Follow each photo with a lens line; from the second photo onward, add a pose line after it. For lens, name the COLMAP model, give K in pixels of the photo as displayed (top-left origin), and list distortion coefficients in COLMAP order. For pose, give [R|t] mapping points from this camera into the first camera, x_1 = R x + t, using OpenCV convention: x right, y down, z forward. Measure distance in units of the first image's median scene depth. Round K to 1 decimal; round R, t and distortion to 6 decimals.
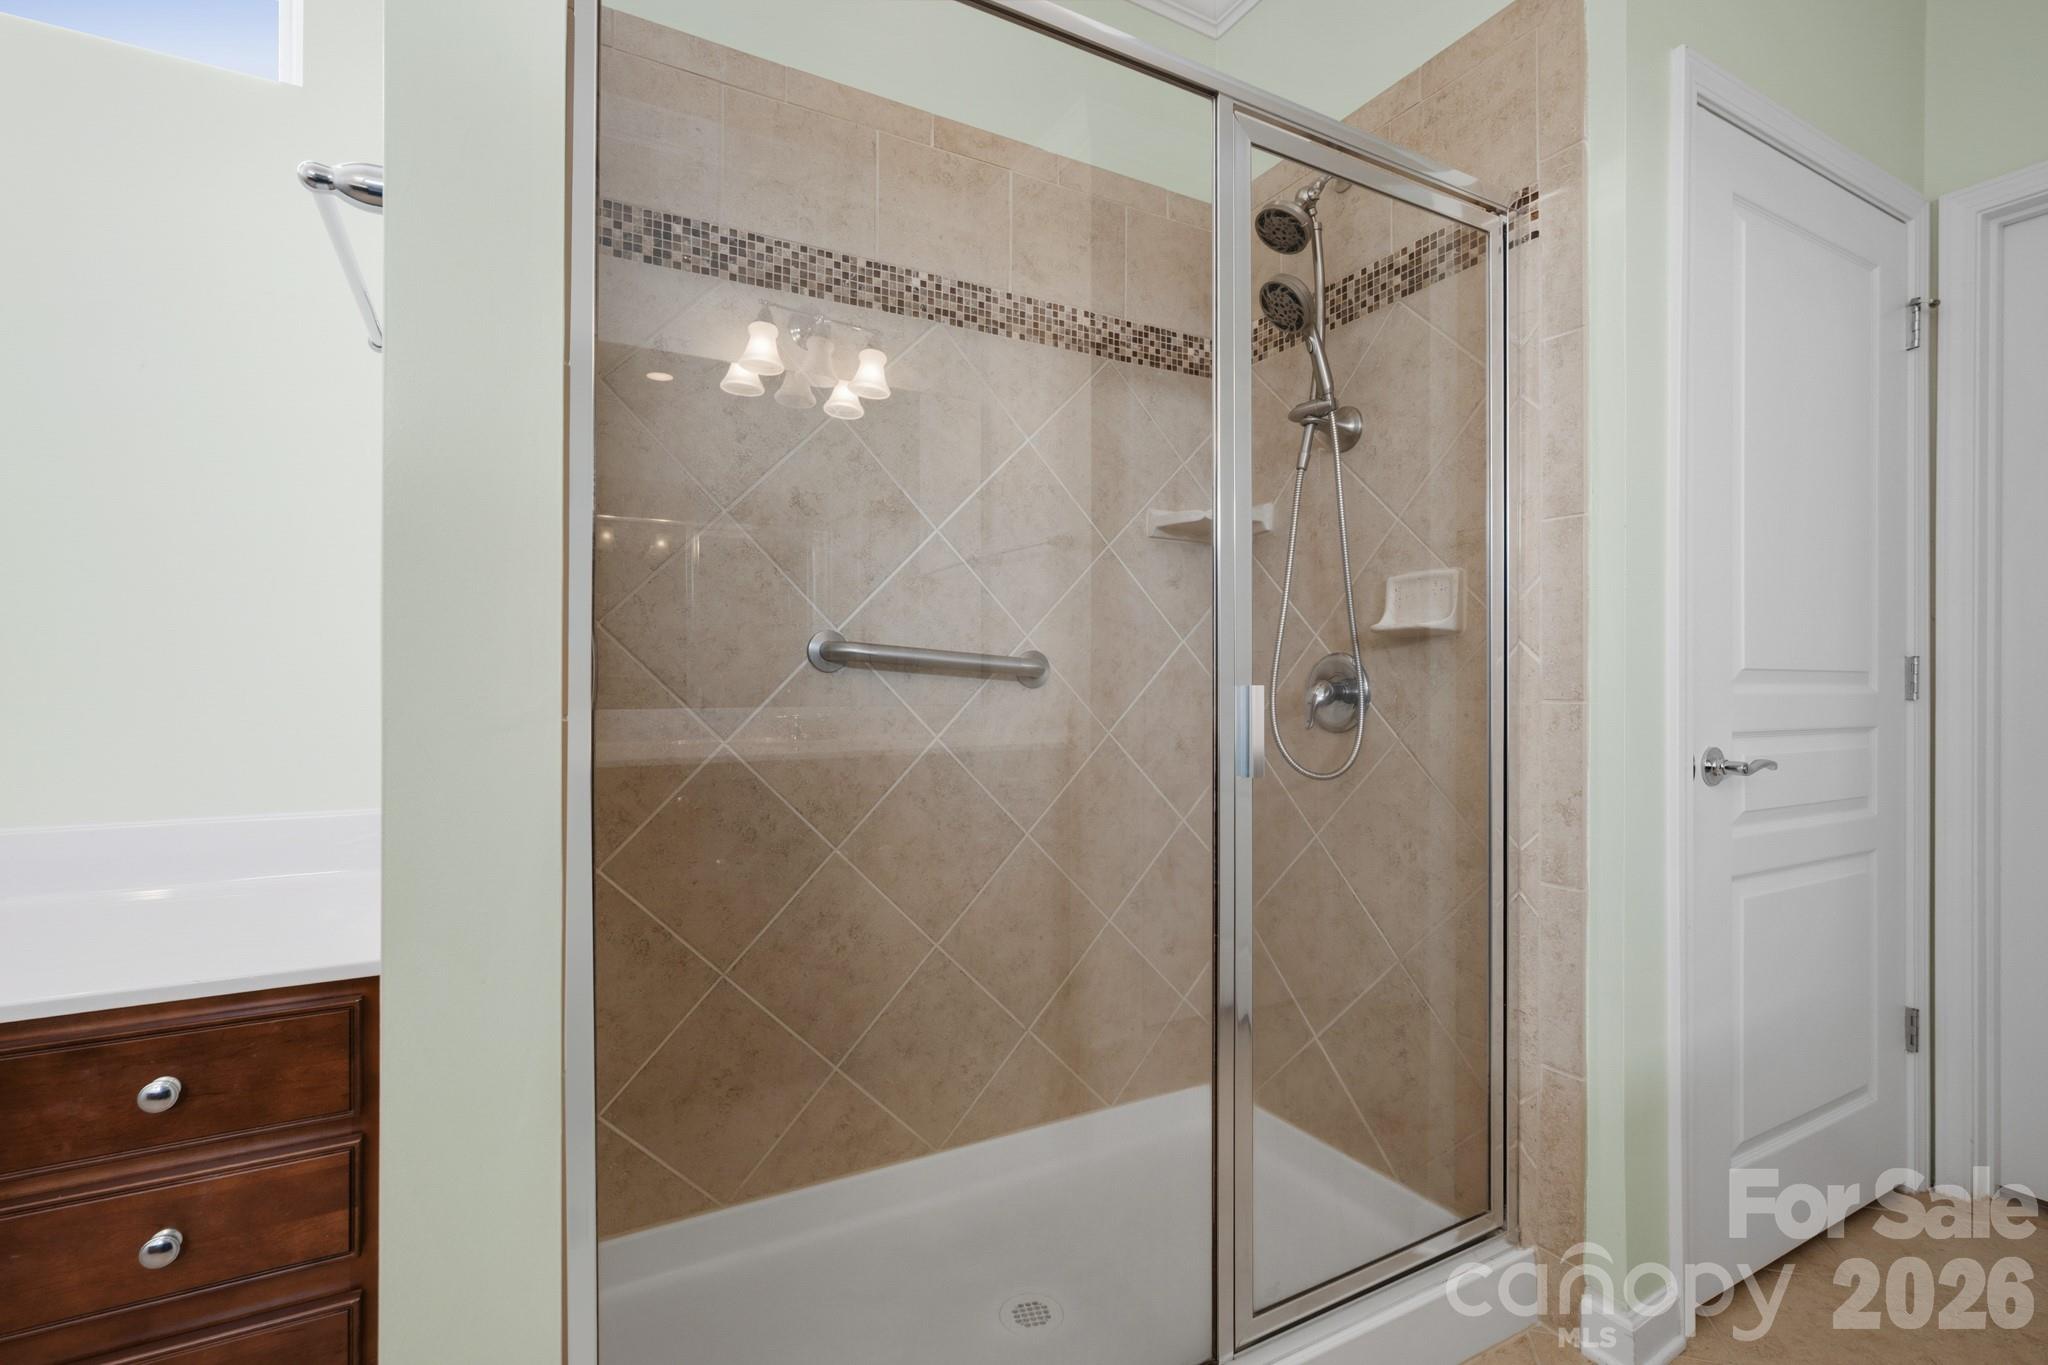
lens RADIAL K [[955.9, 0, 1026.2], [0, 955.9, 679.6], [0, 0, 1]] dist [0.000388, 0.001798]
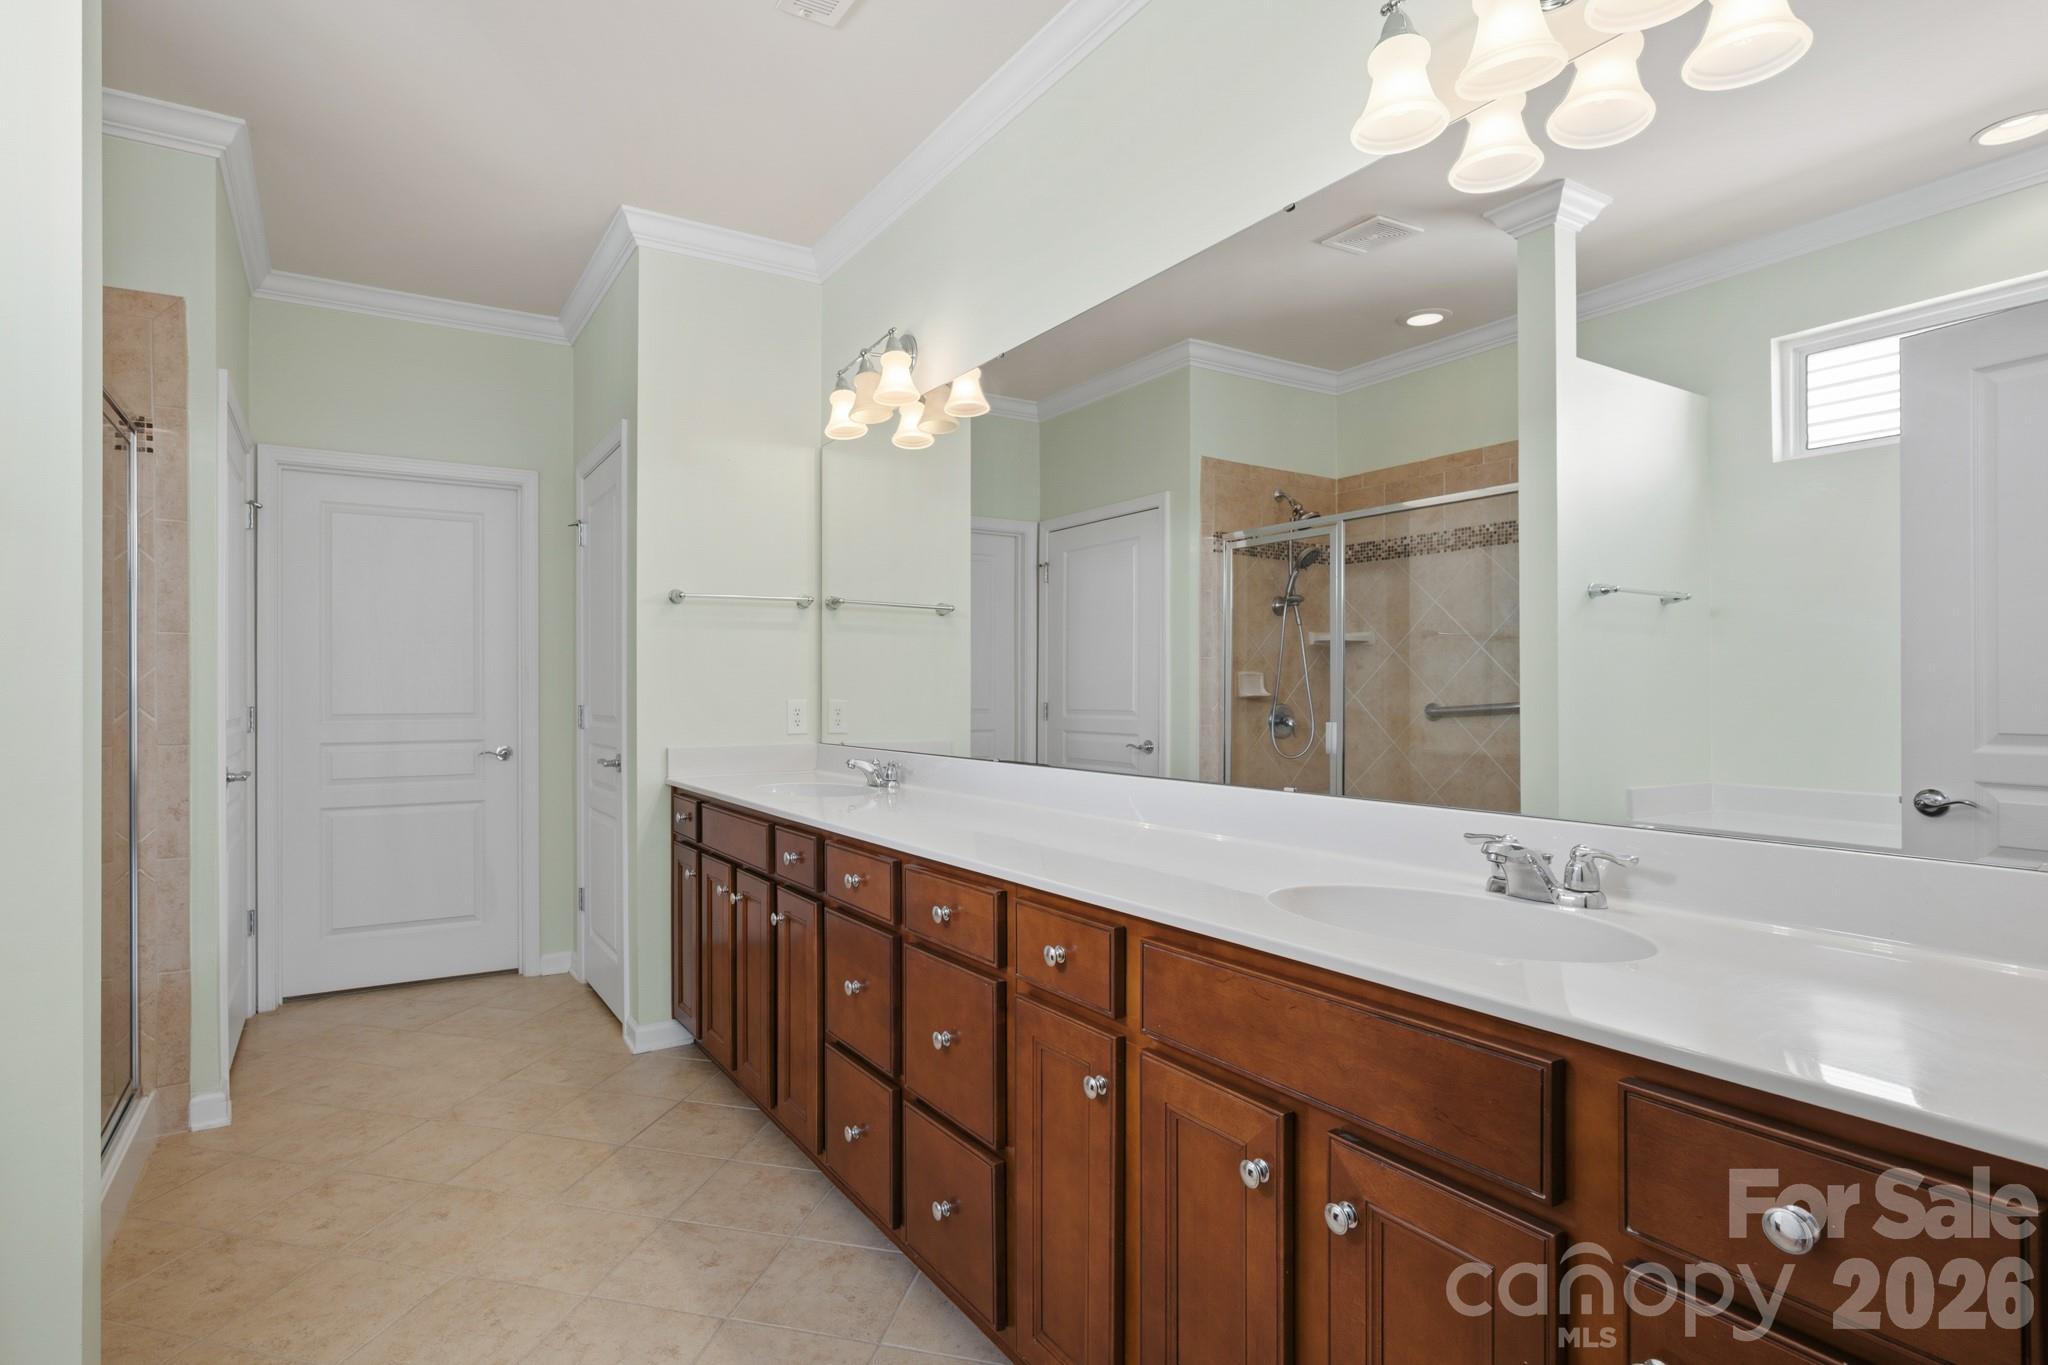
lens RADIAL K [[998.7, 0, 1024.0], [0, 998.7, 682.5], [0, 0, 1]] dist [-0.003762, -0.000530]
pose [[-0.087331, 0.002523, 0.996176, -1.255097], [0.000872, 0.999997, -0.002456, -0.078593], [-0.996179, 0.000654, -0.087333, -0.298630]]
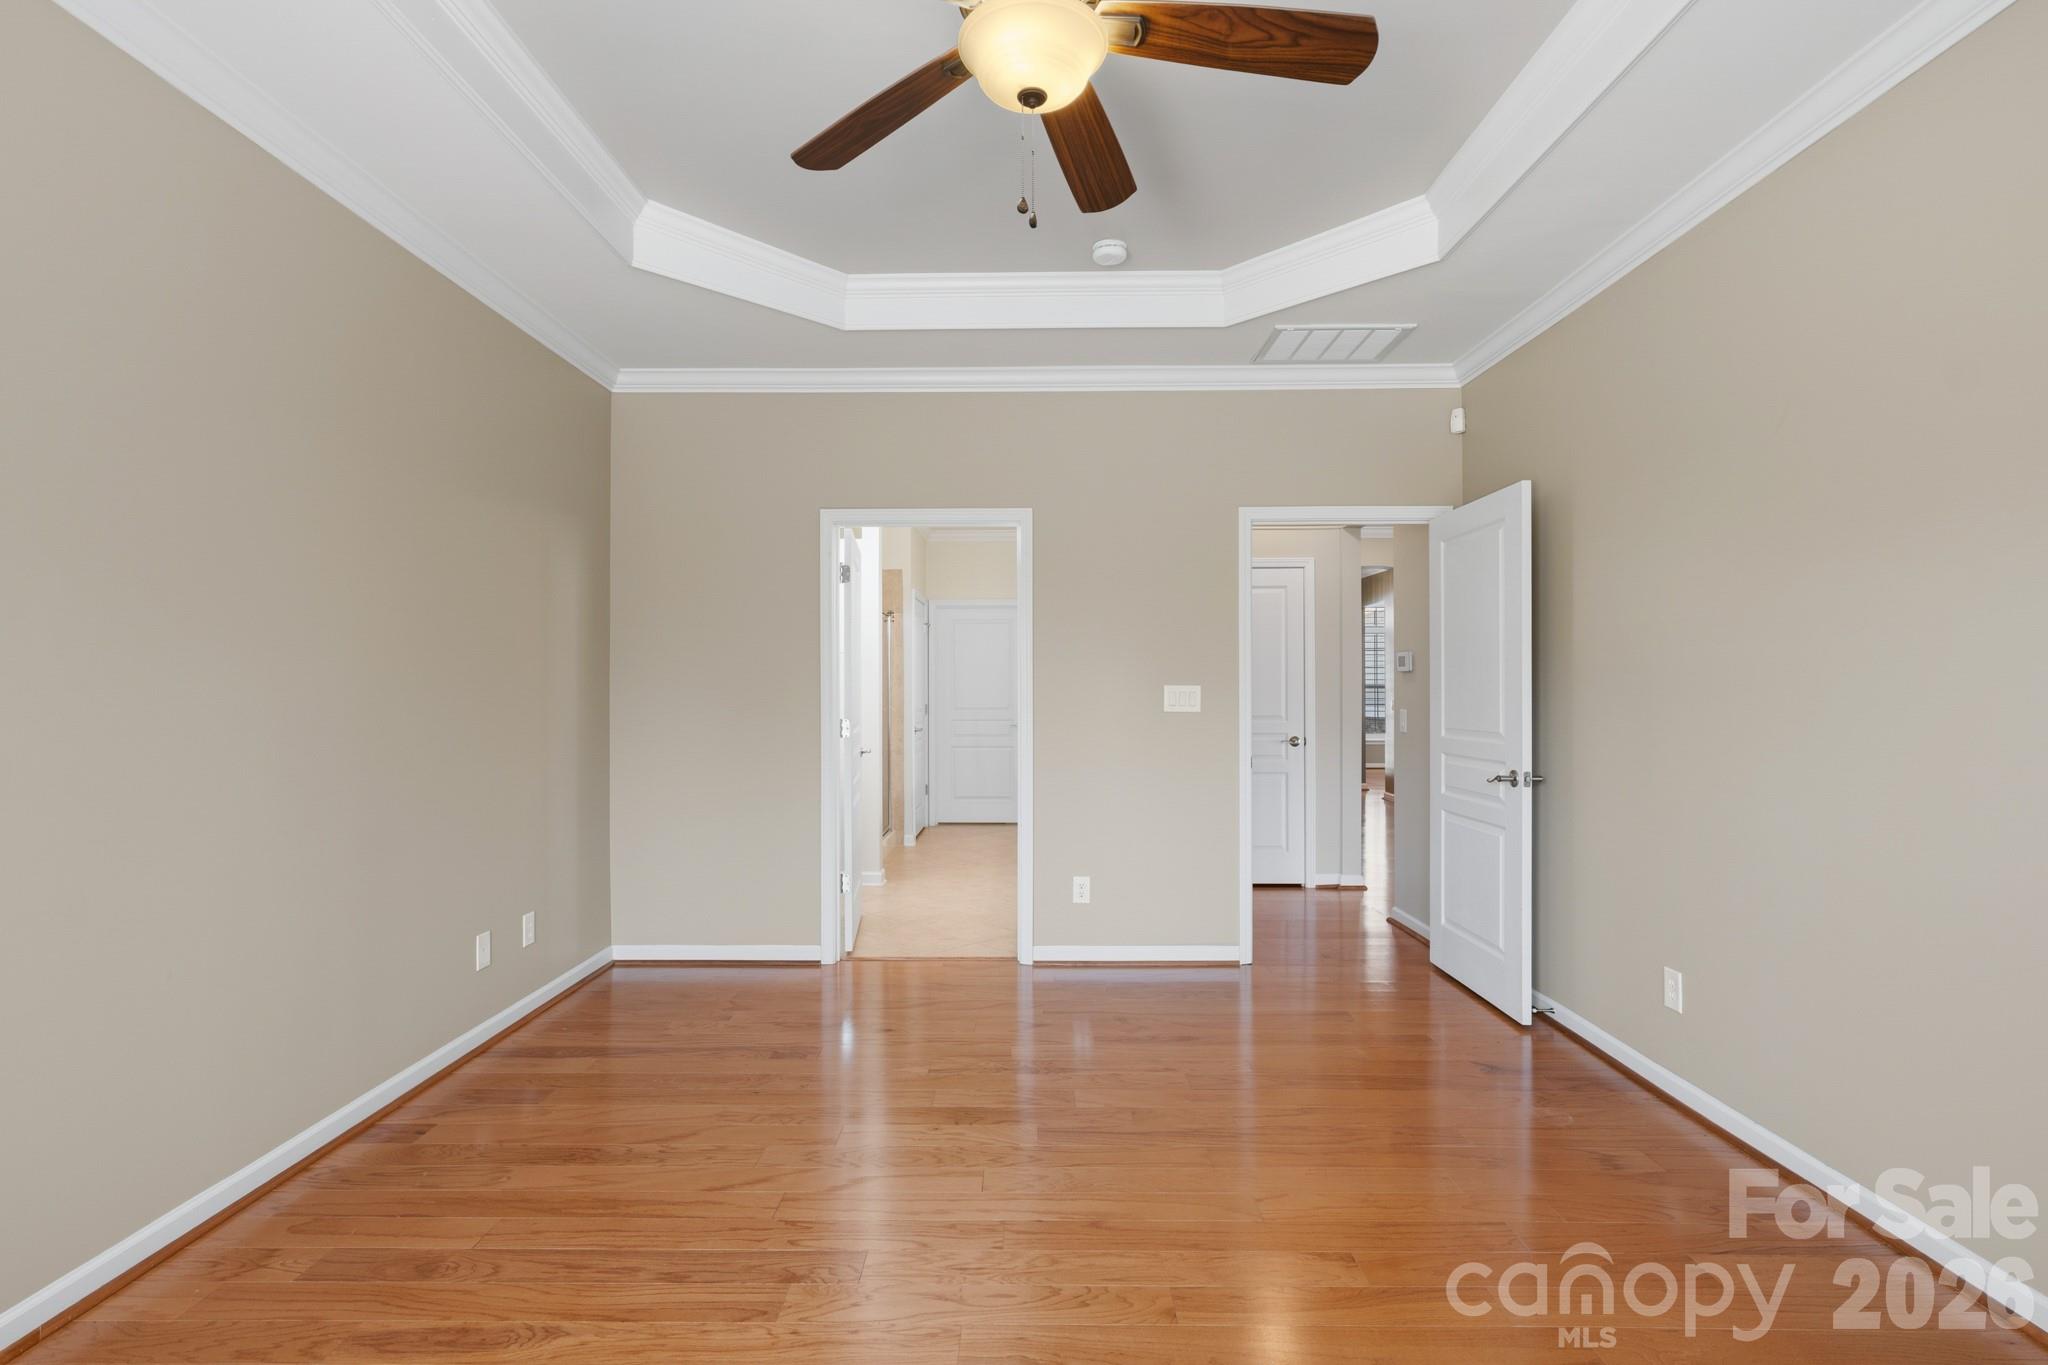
lens RADIAL K [[955.9, 0, 1026.2], [0, 955.9, 679.6], [0, 0, 1]] dist [0.000388, 0.001798]
pose [[0.490326, -0.000260, 0.871539, -3.429439], [-0.001747, 0.999998, 0.001281, -0.183477], [-0.871538, -0.002151, 0.490324, -1.997736]]
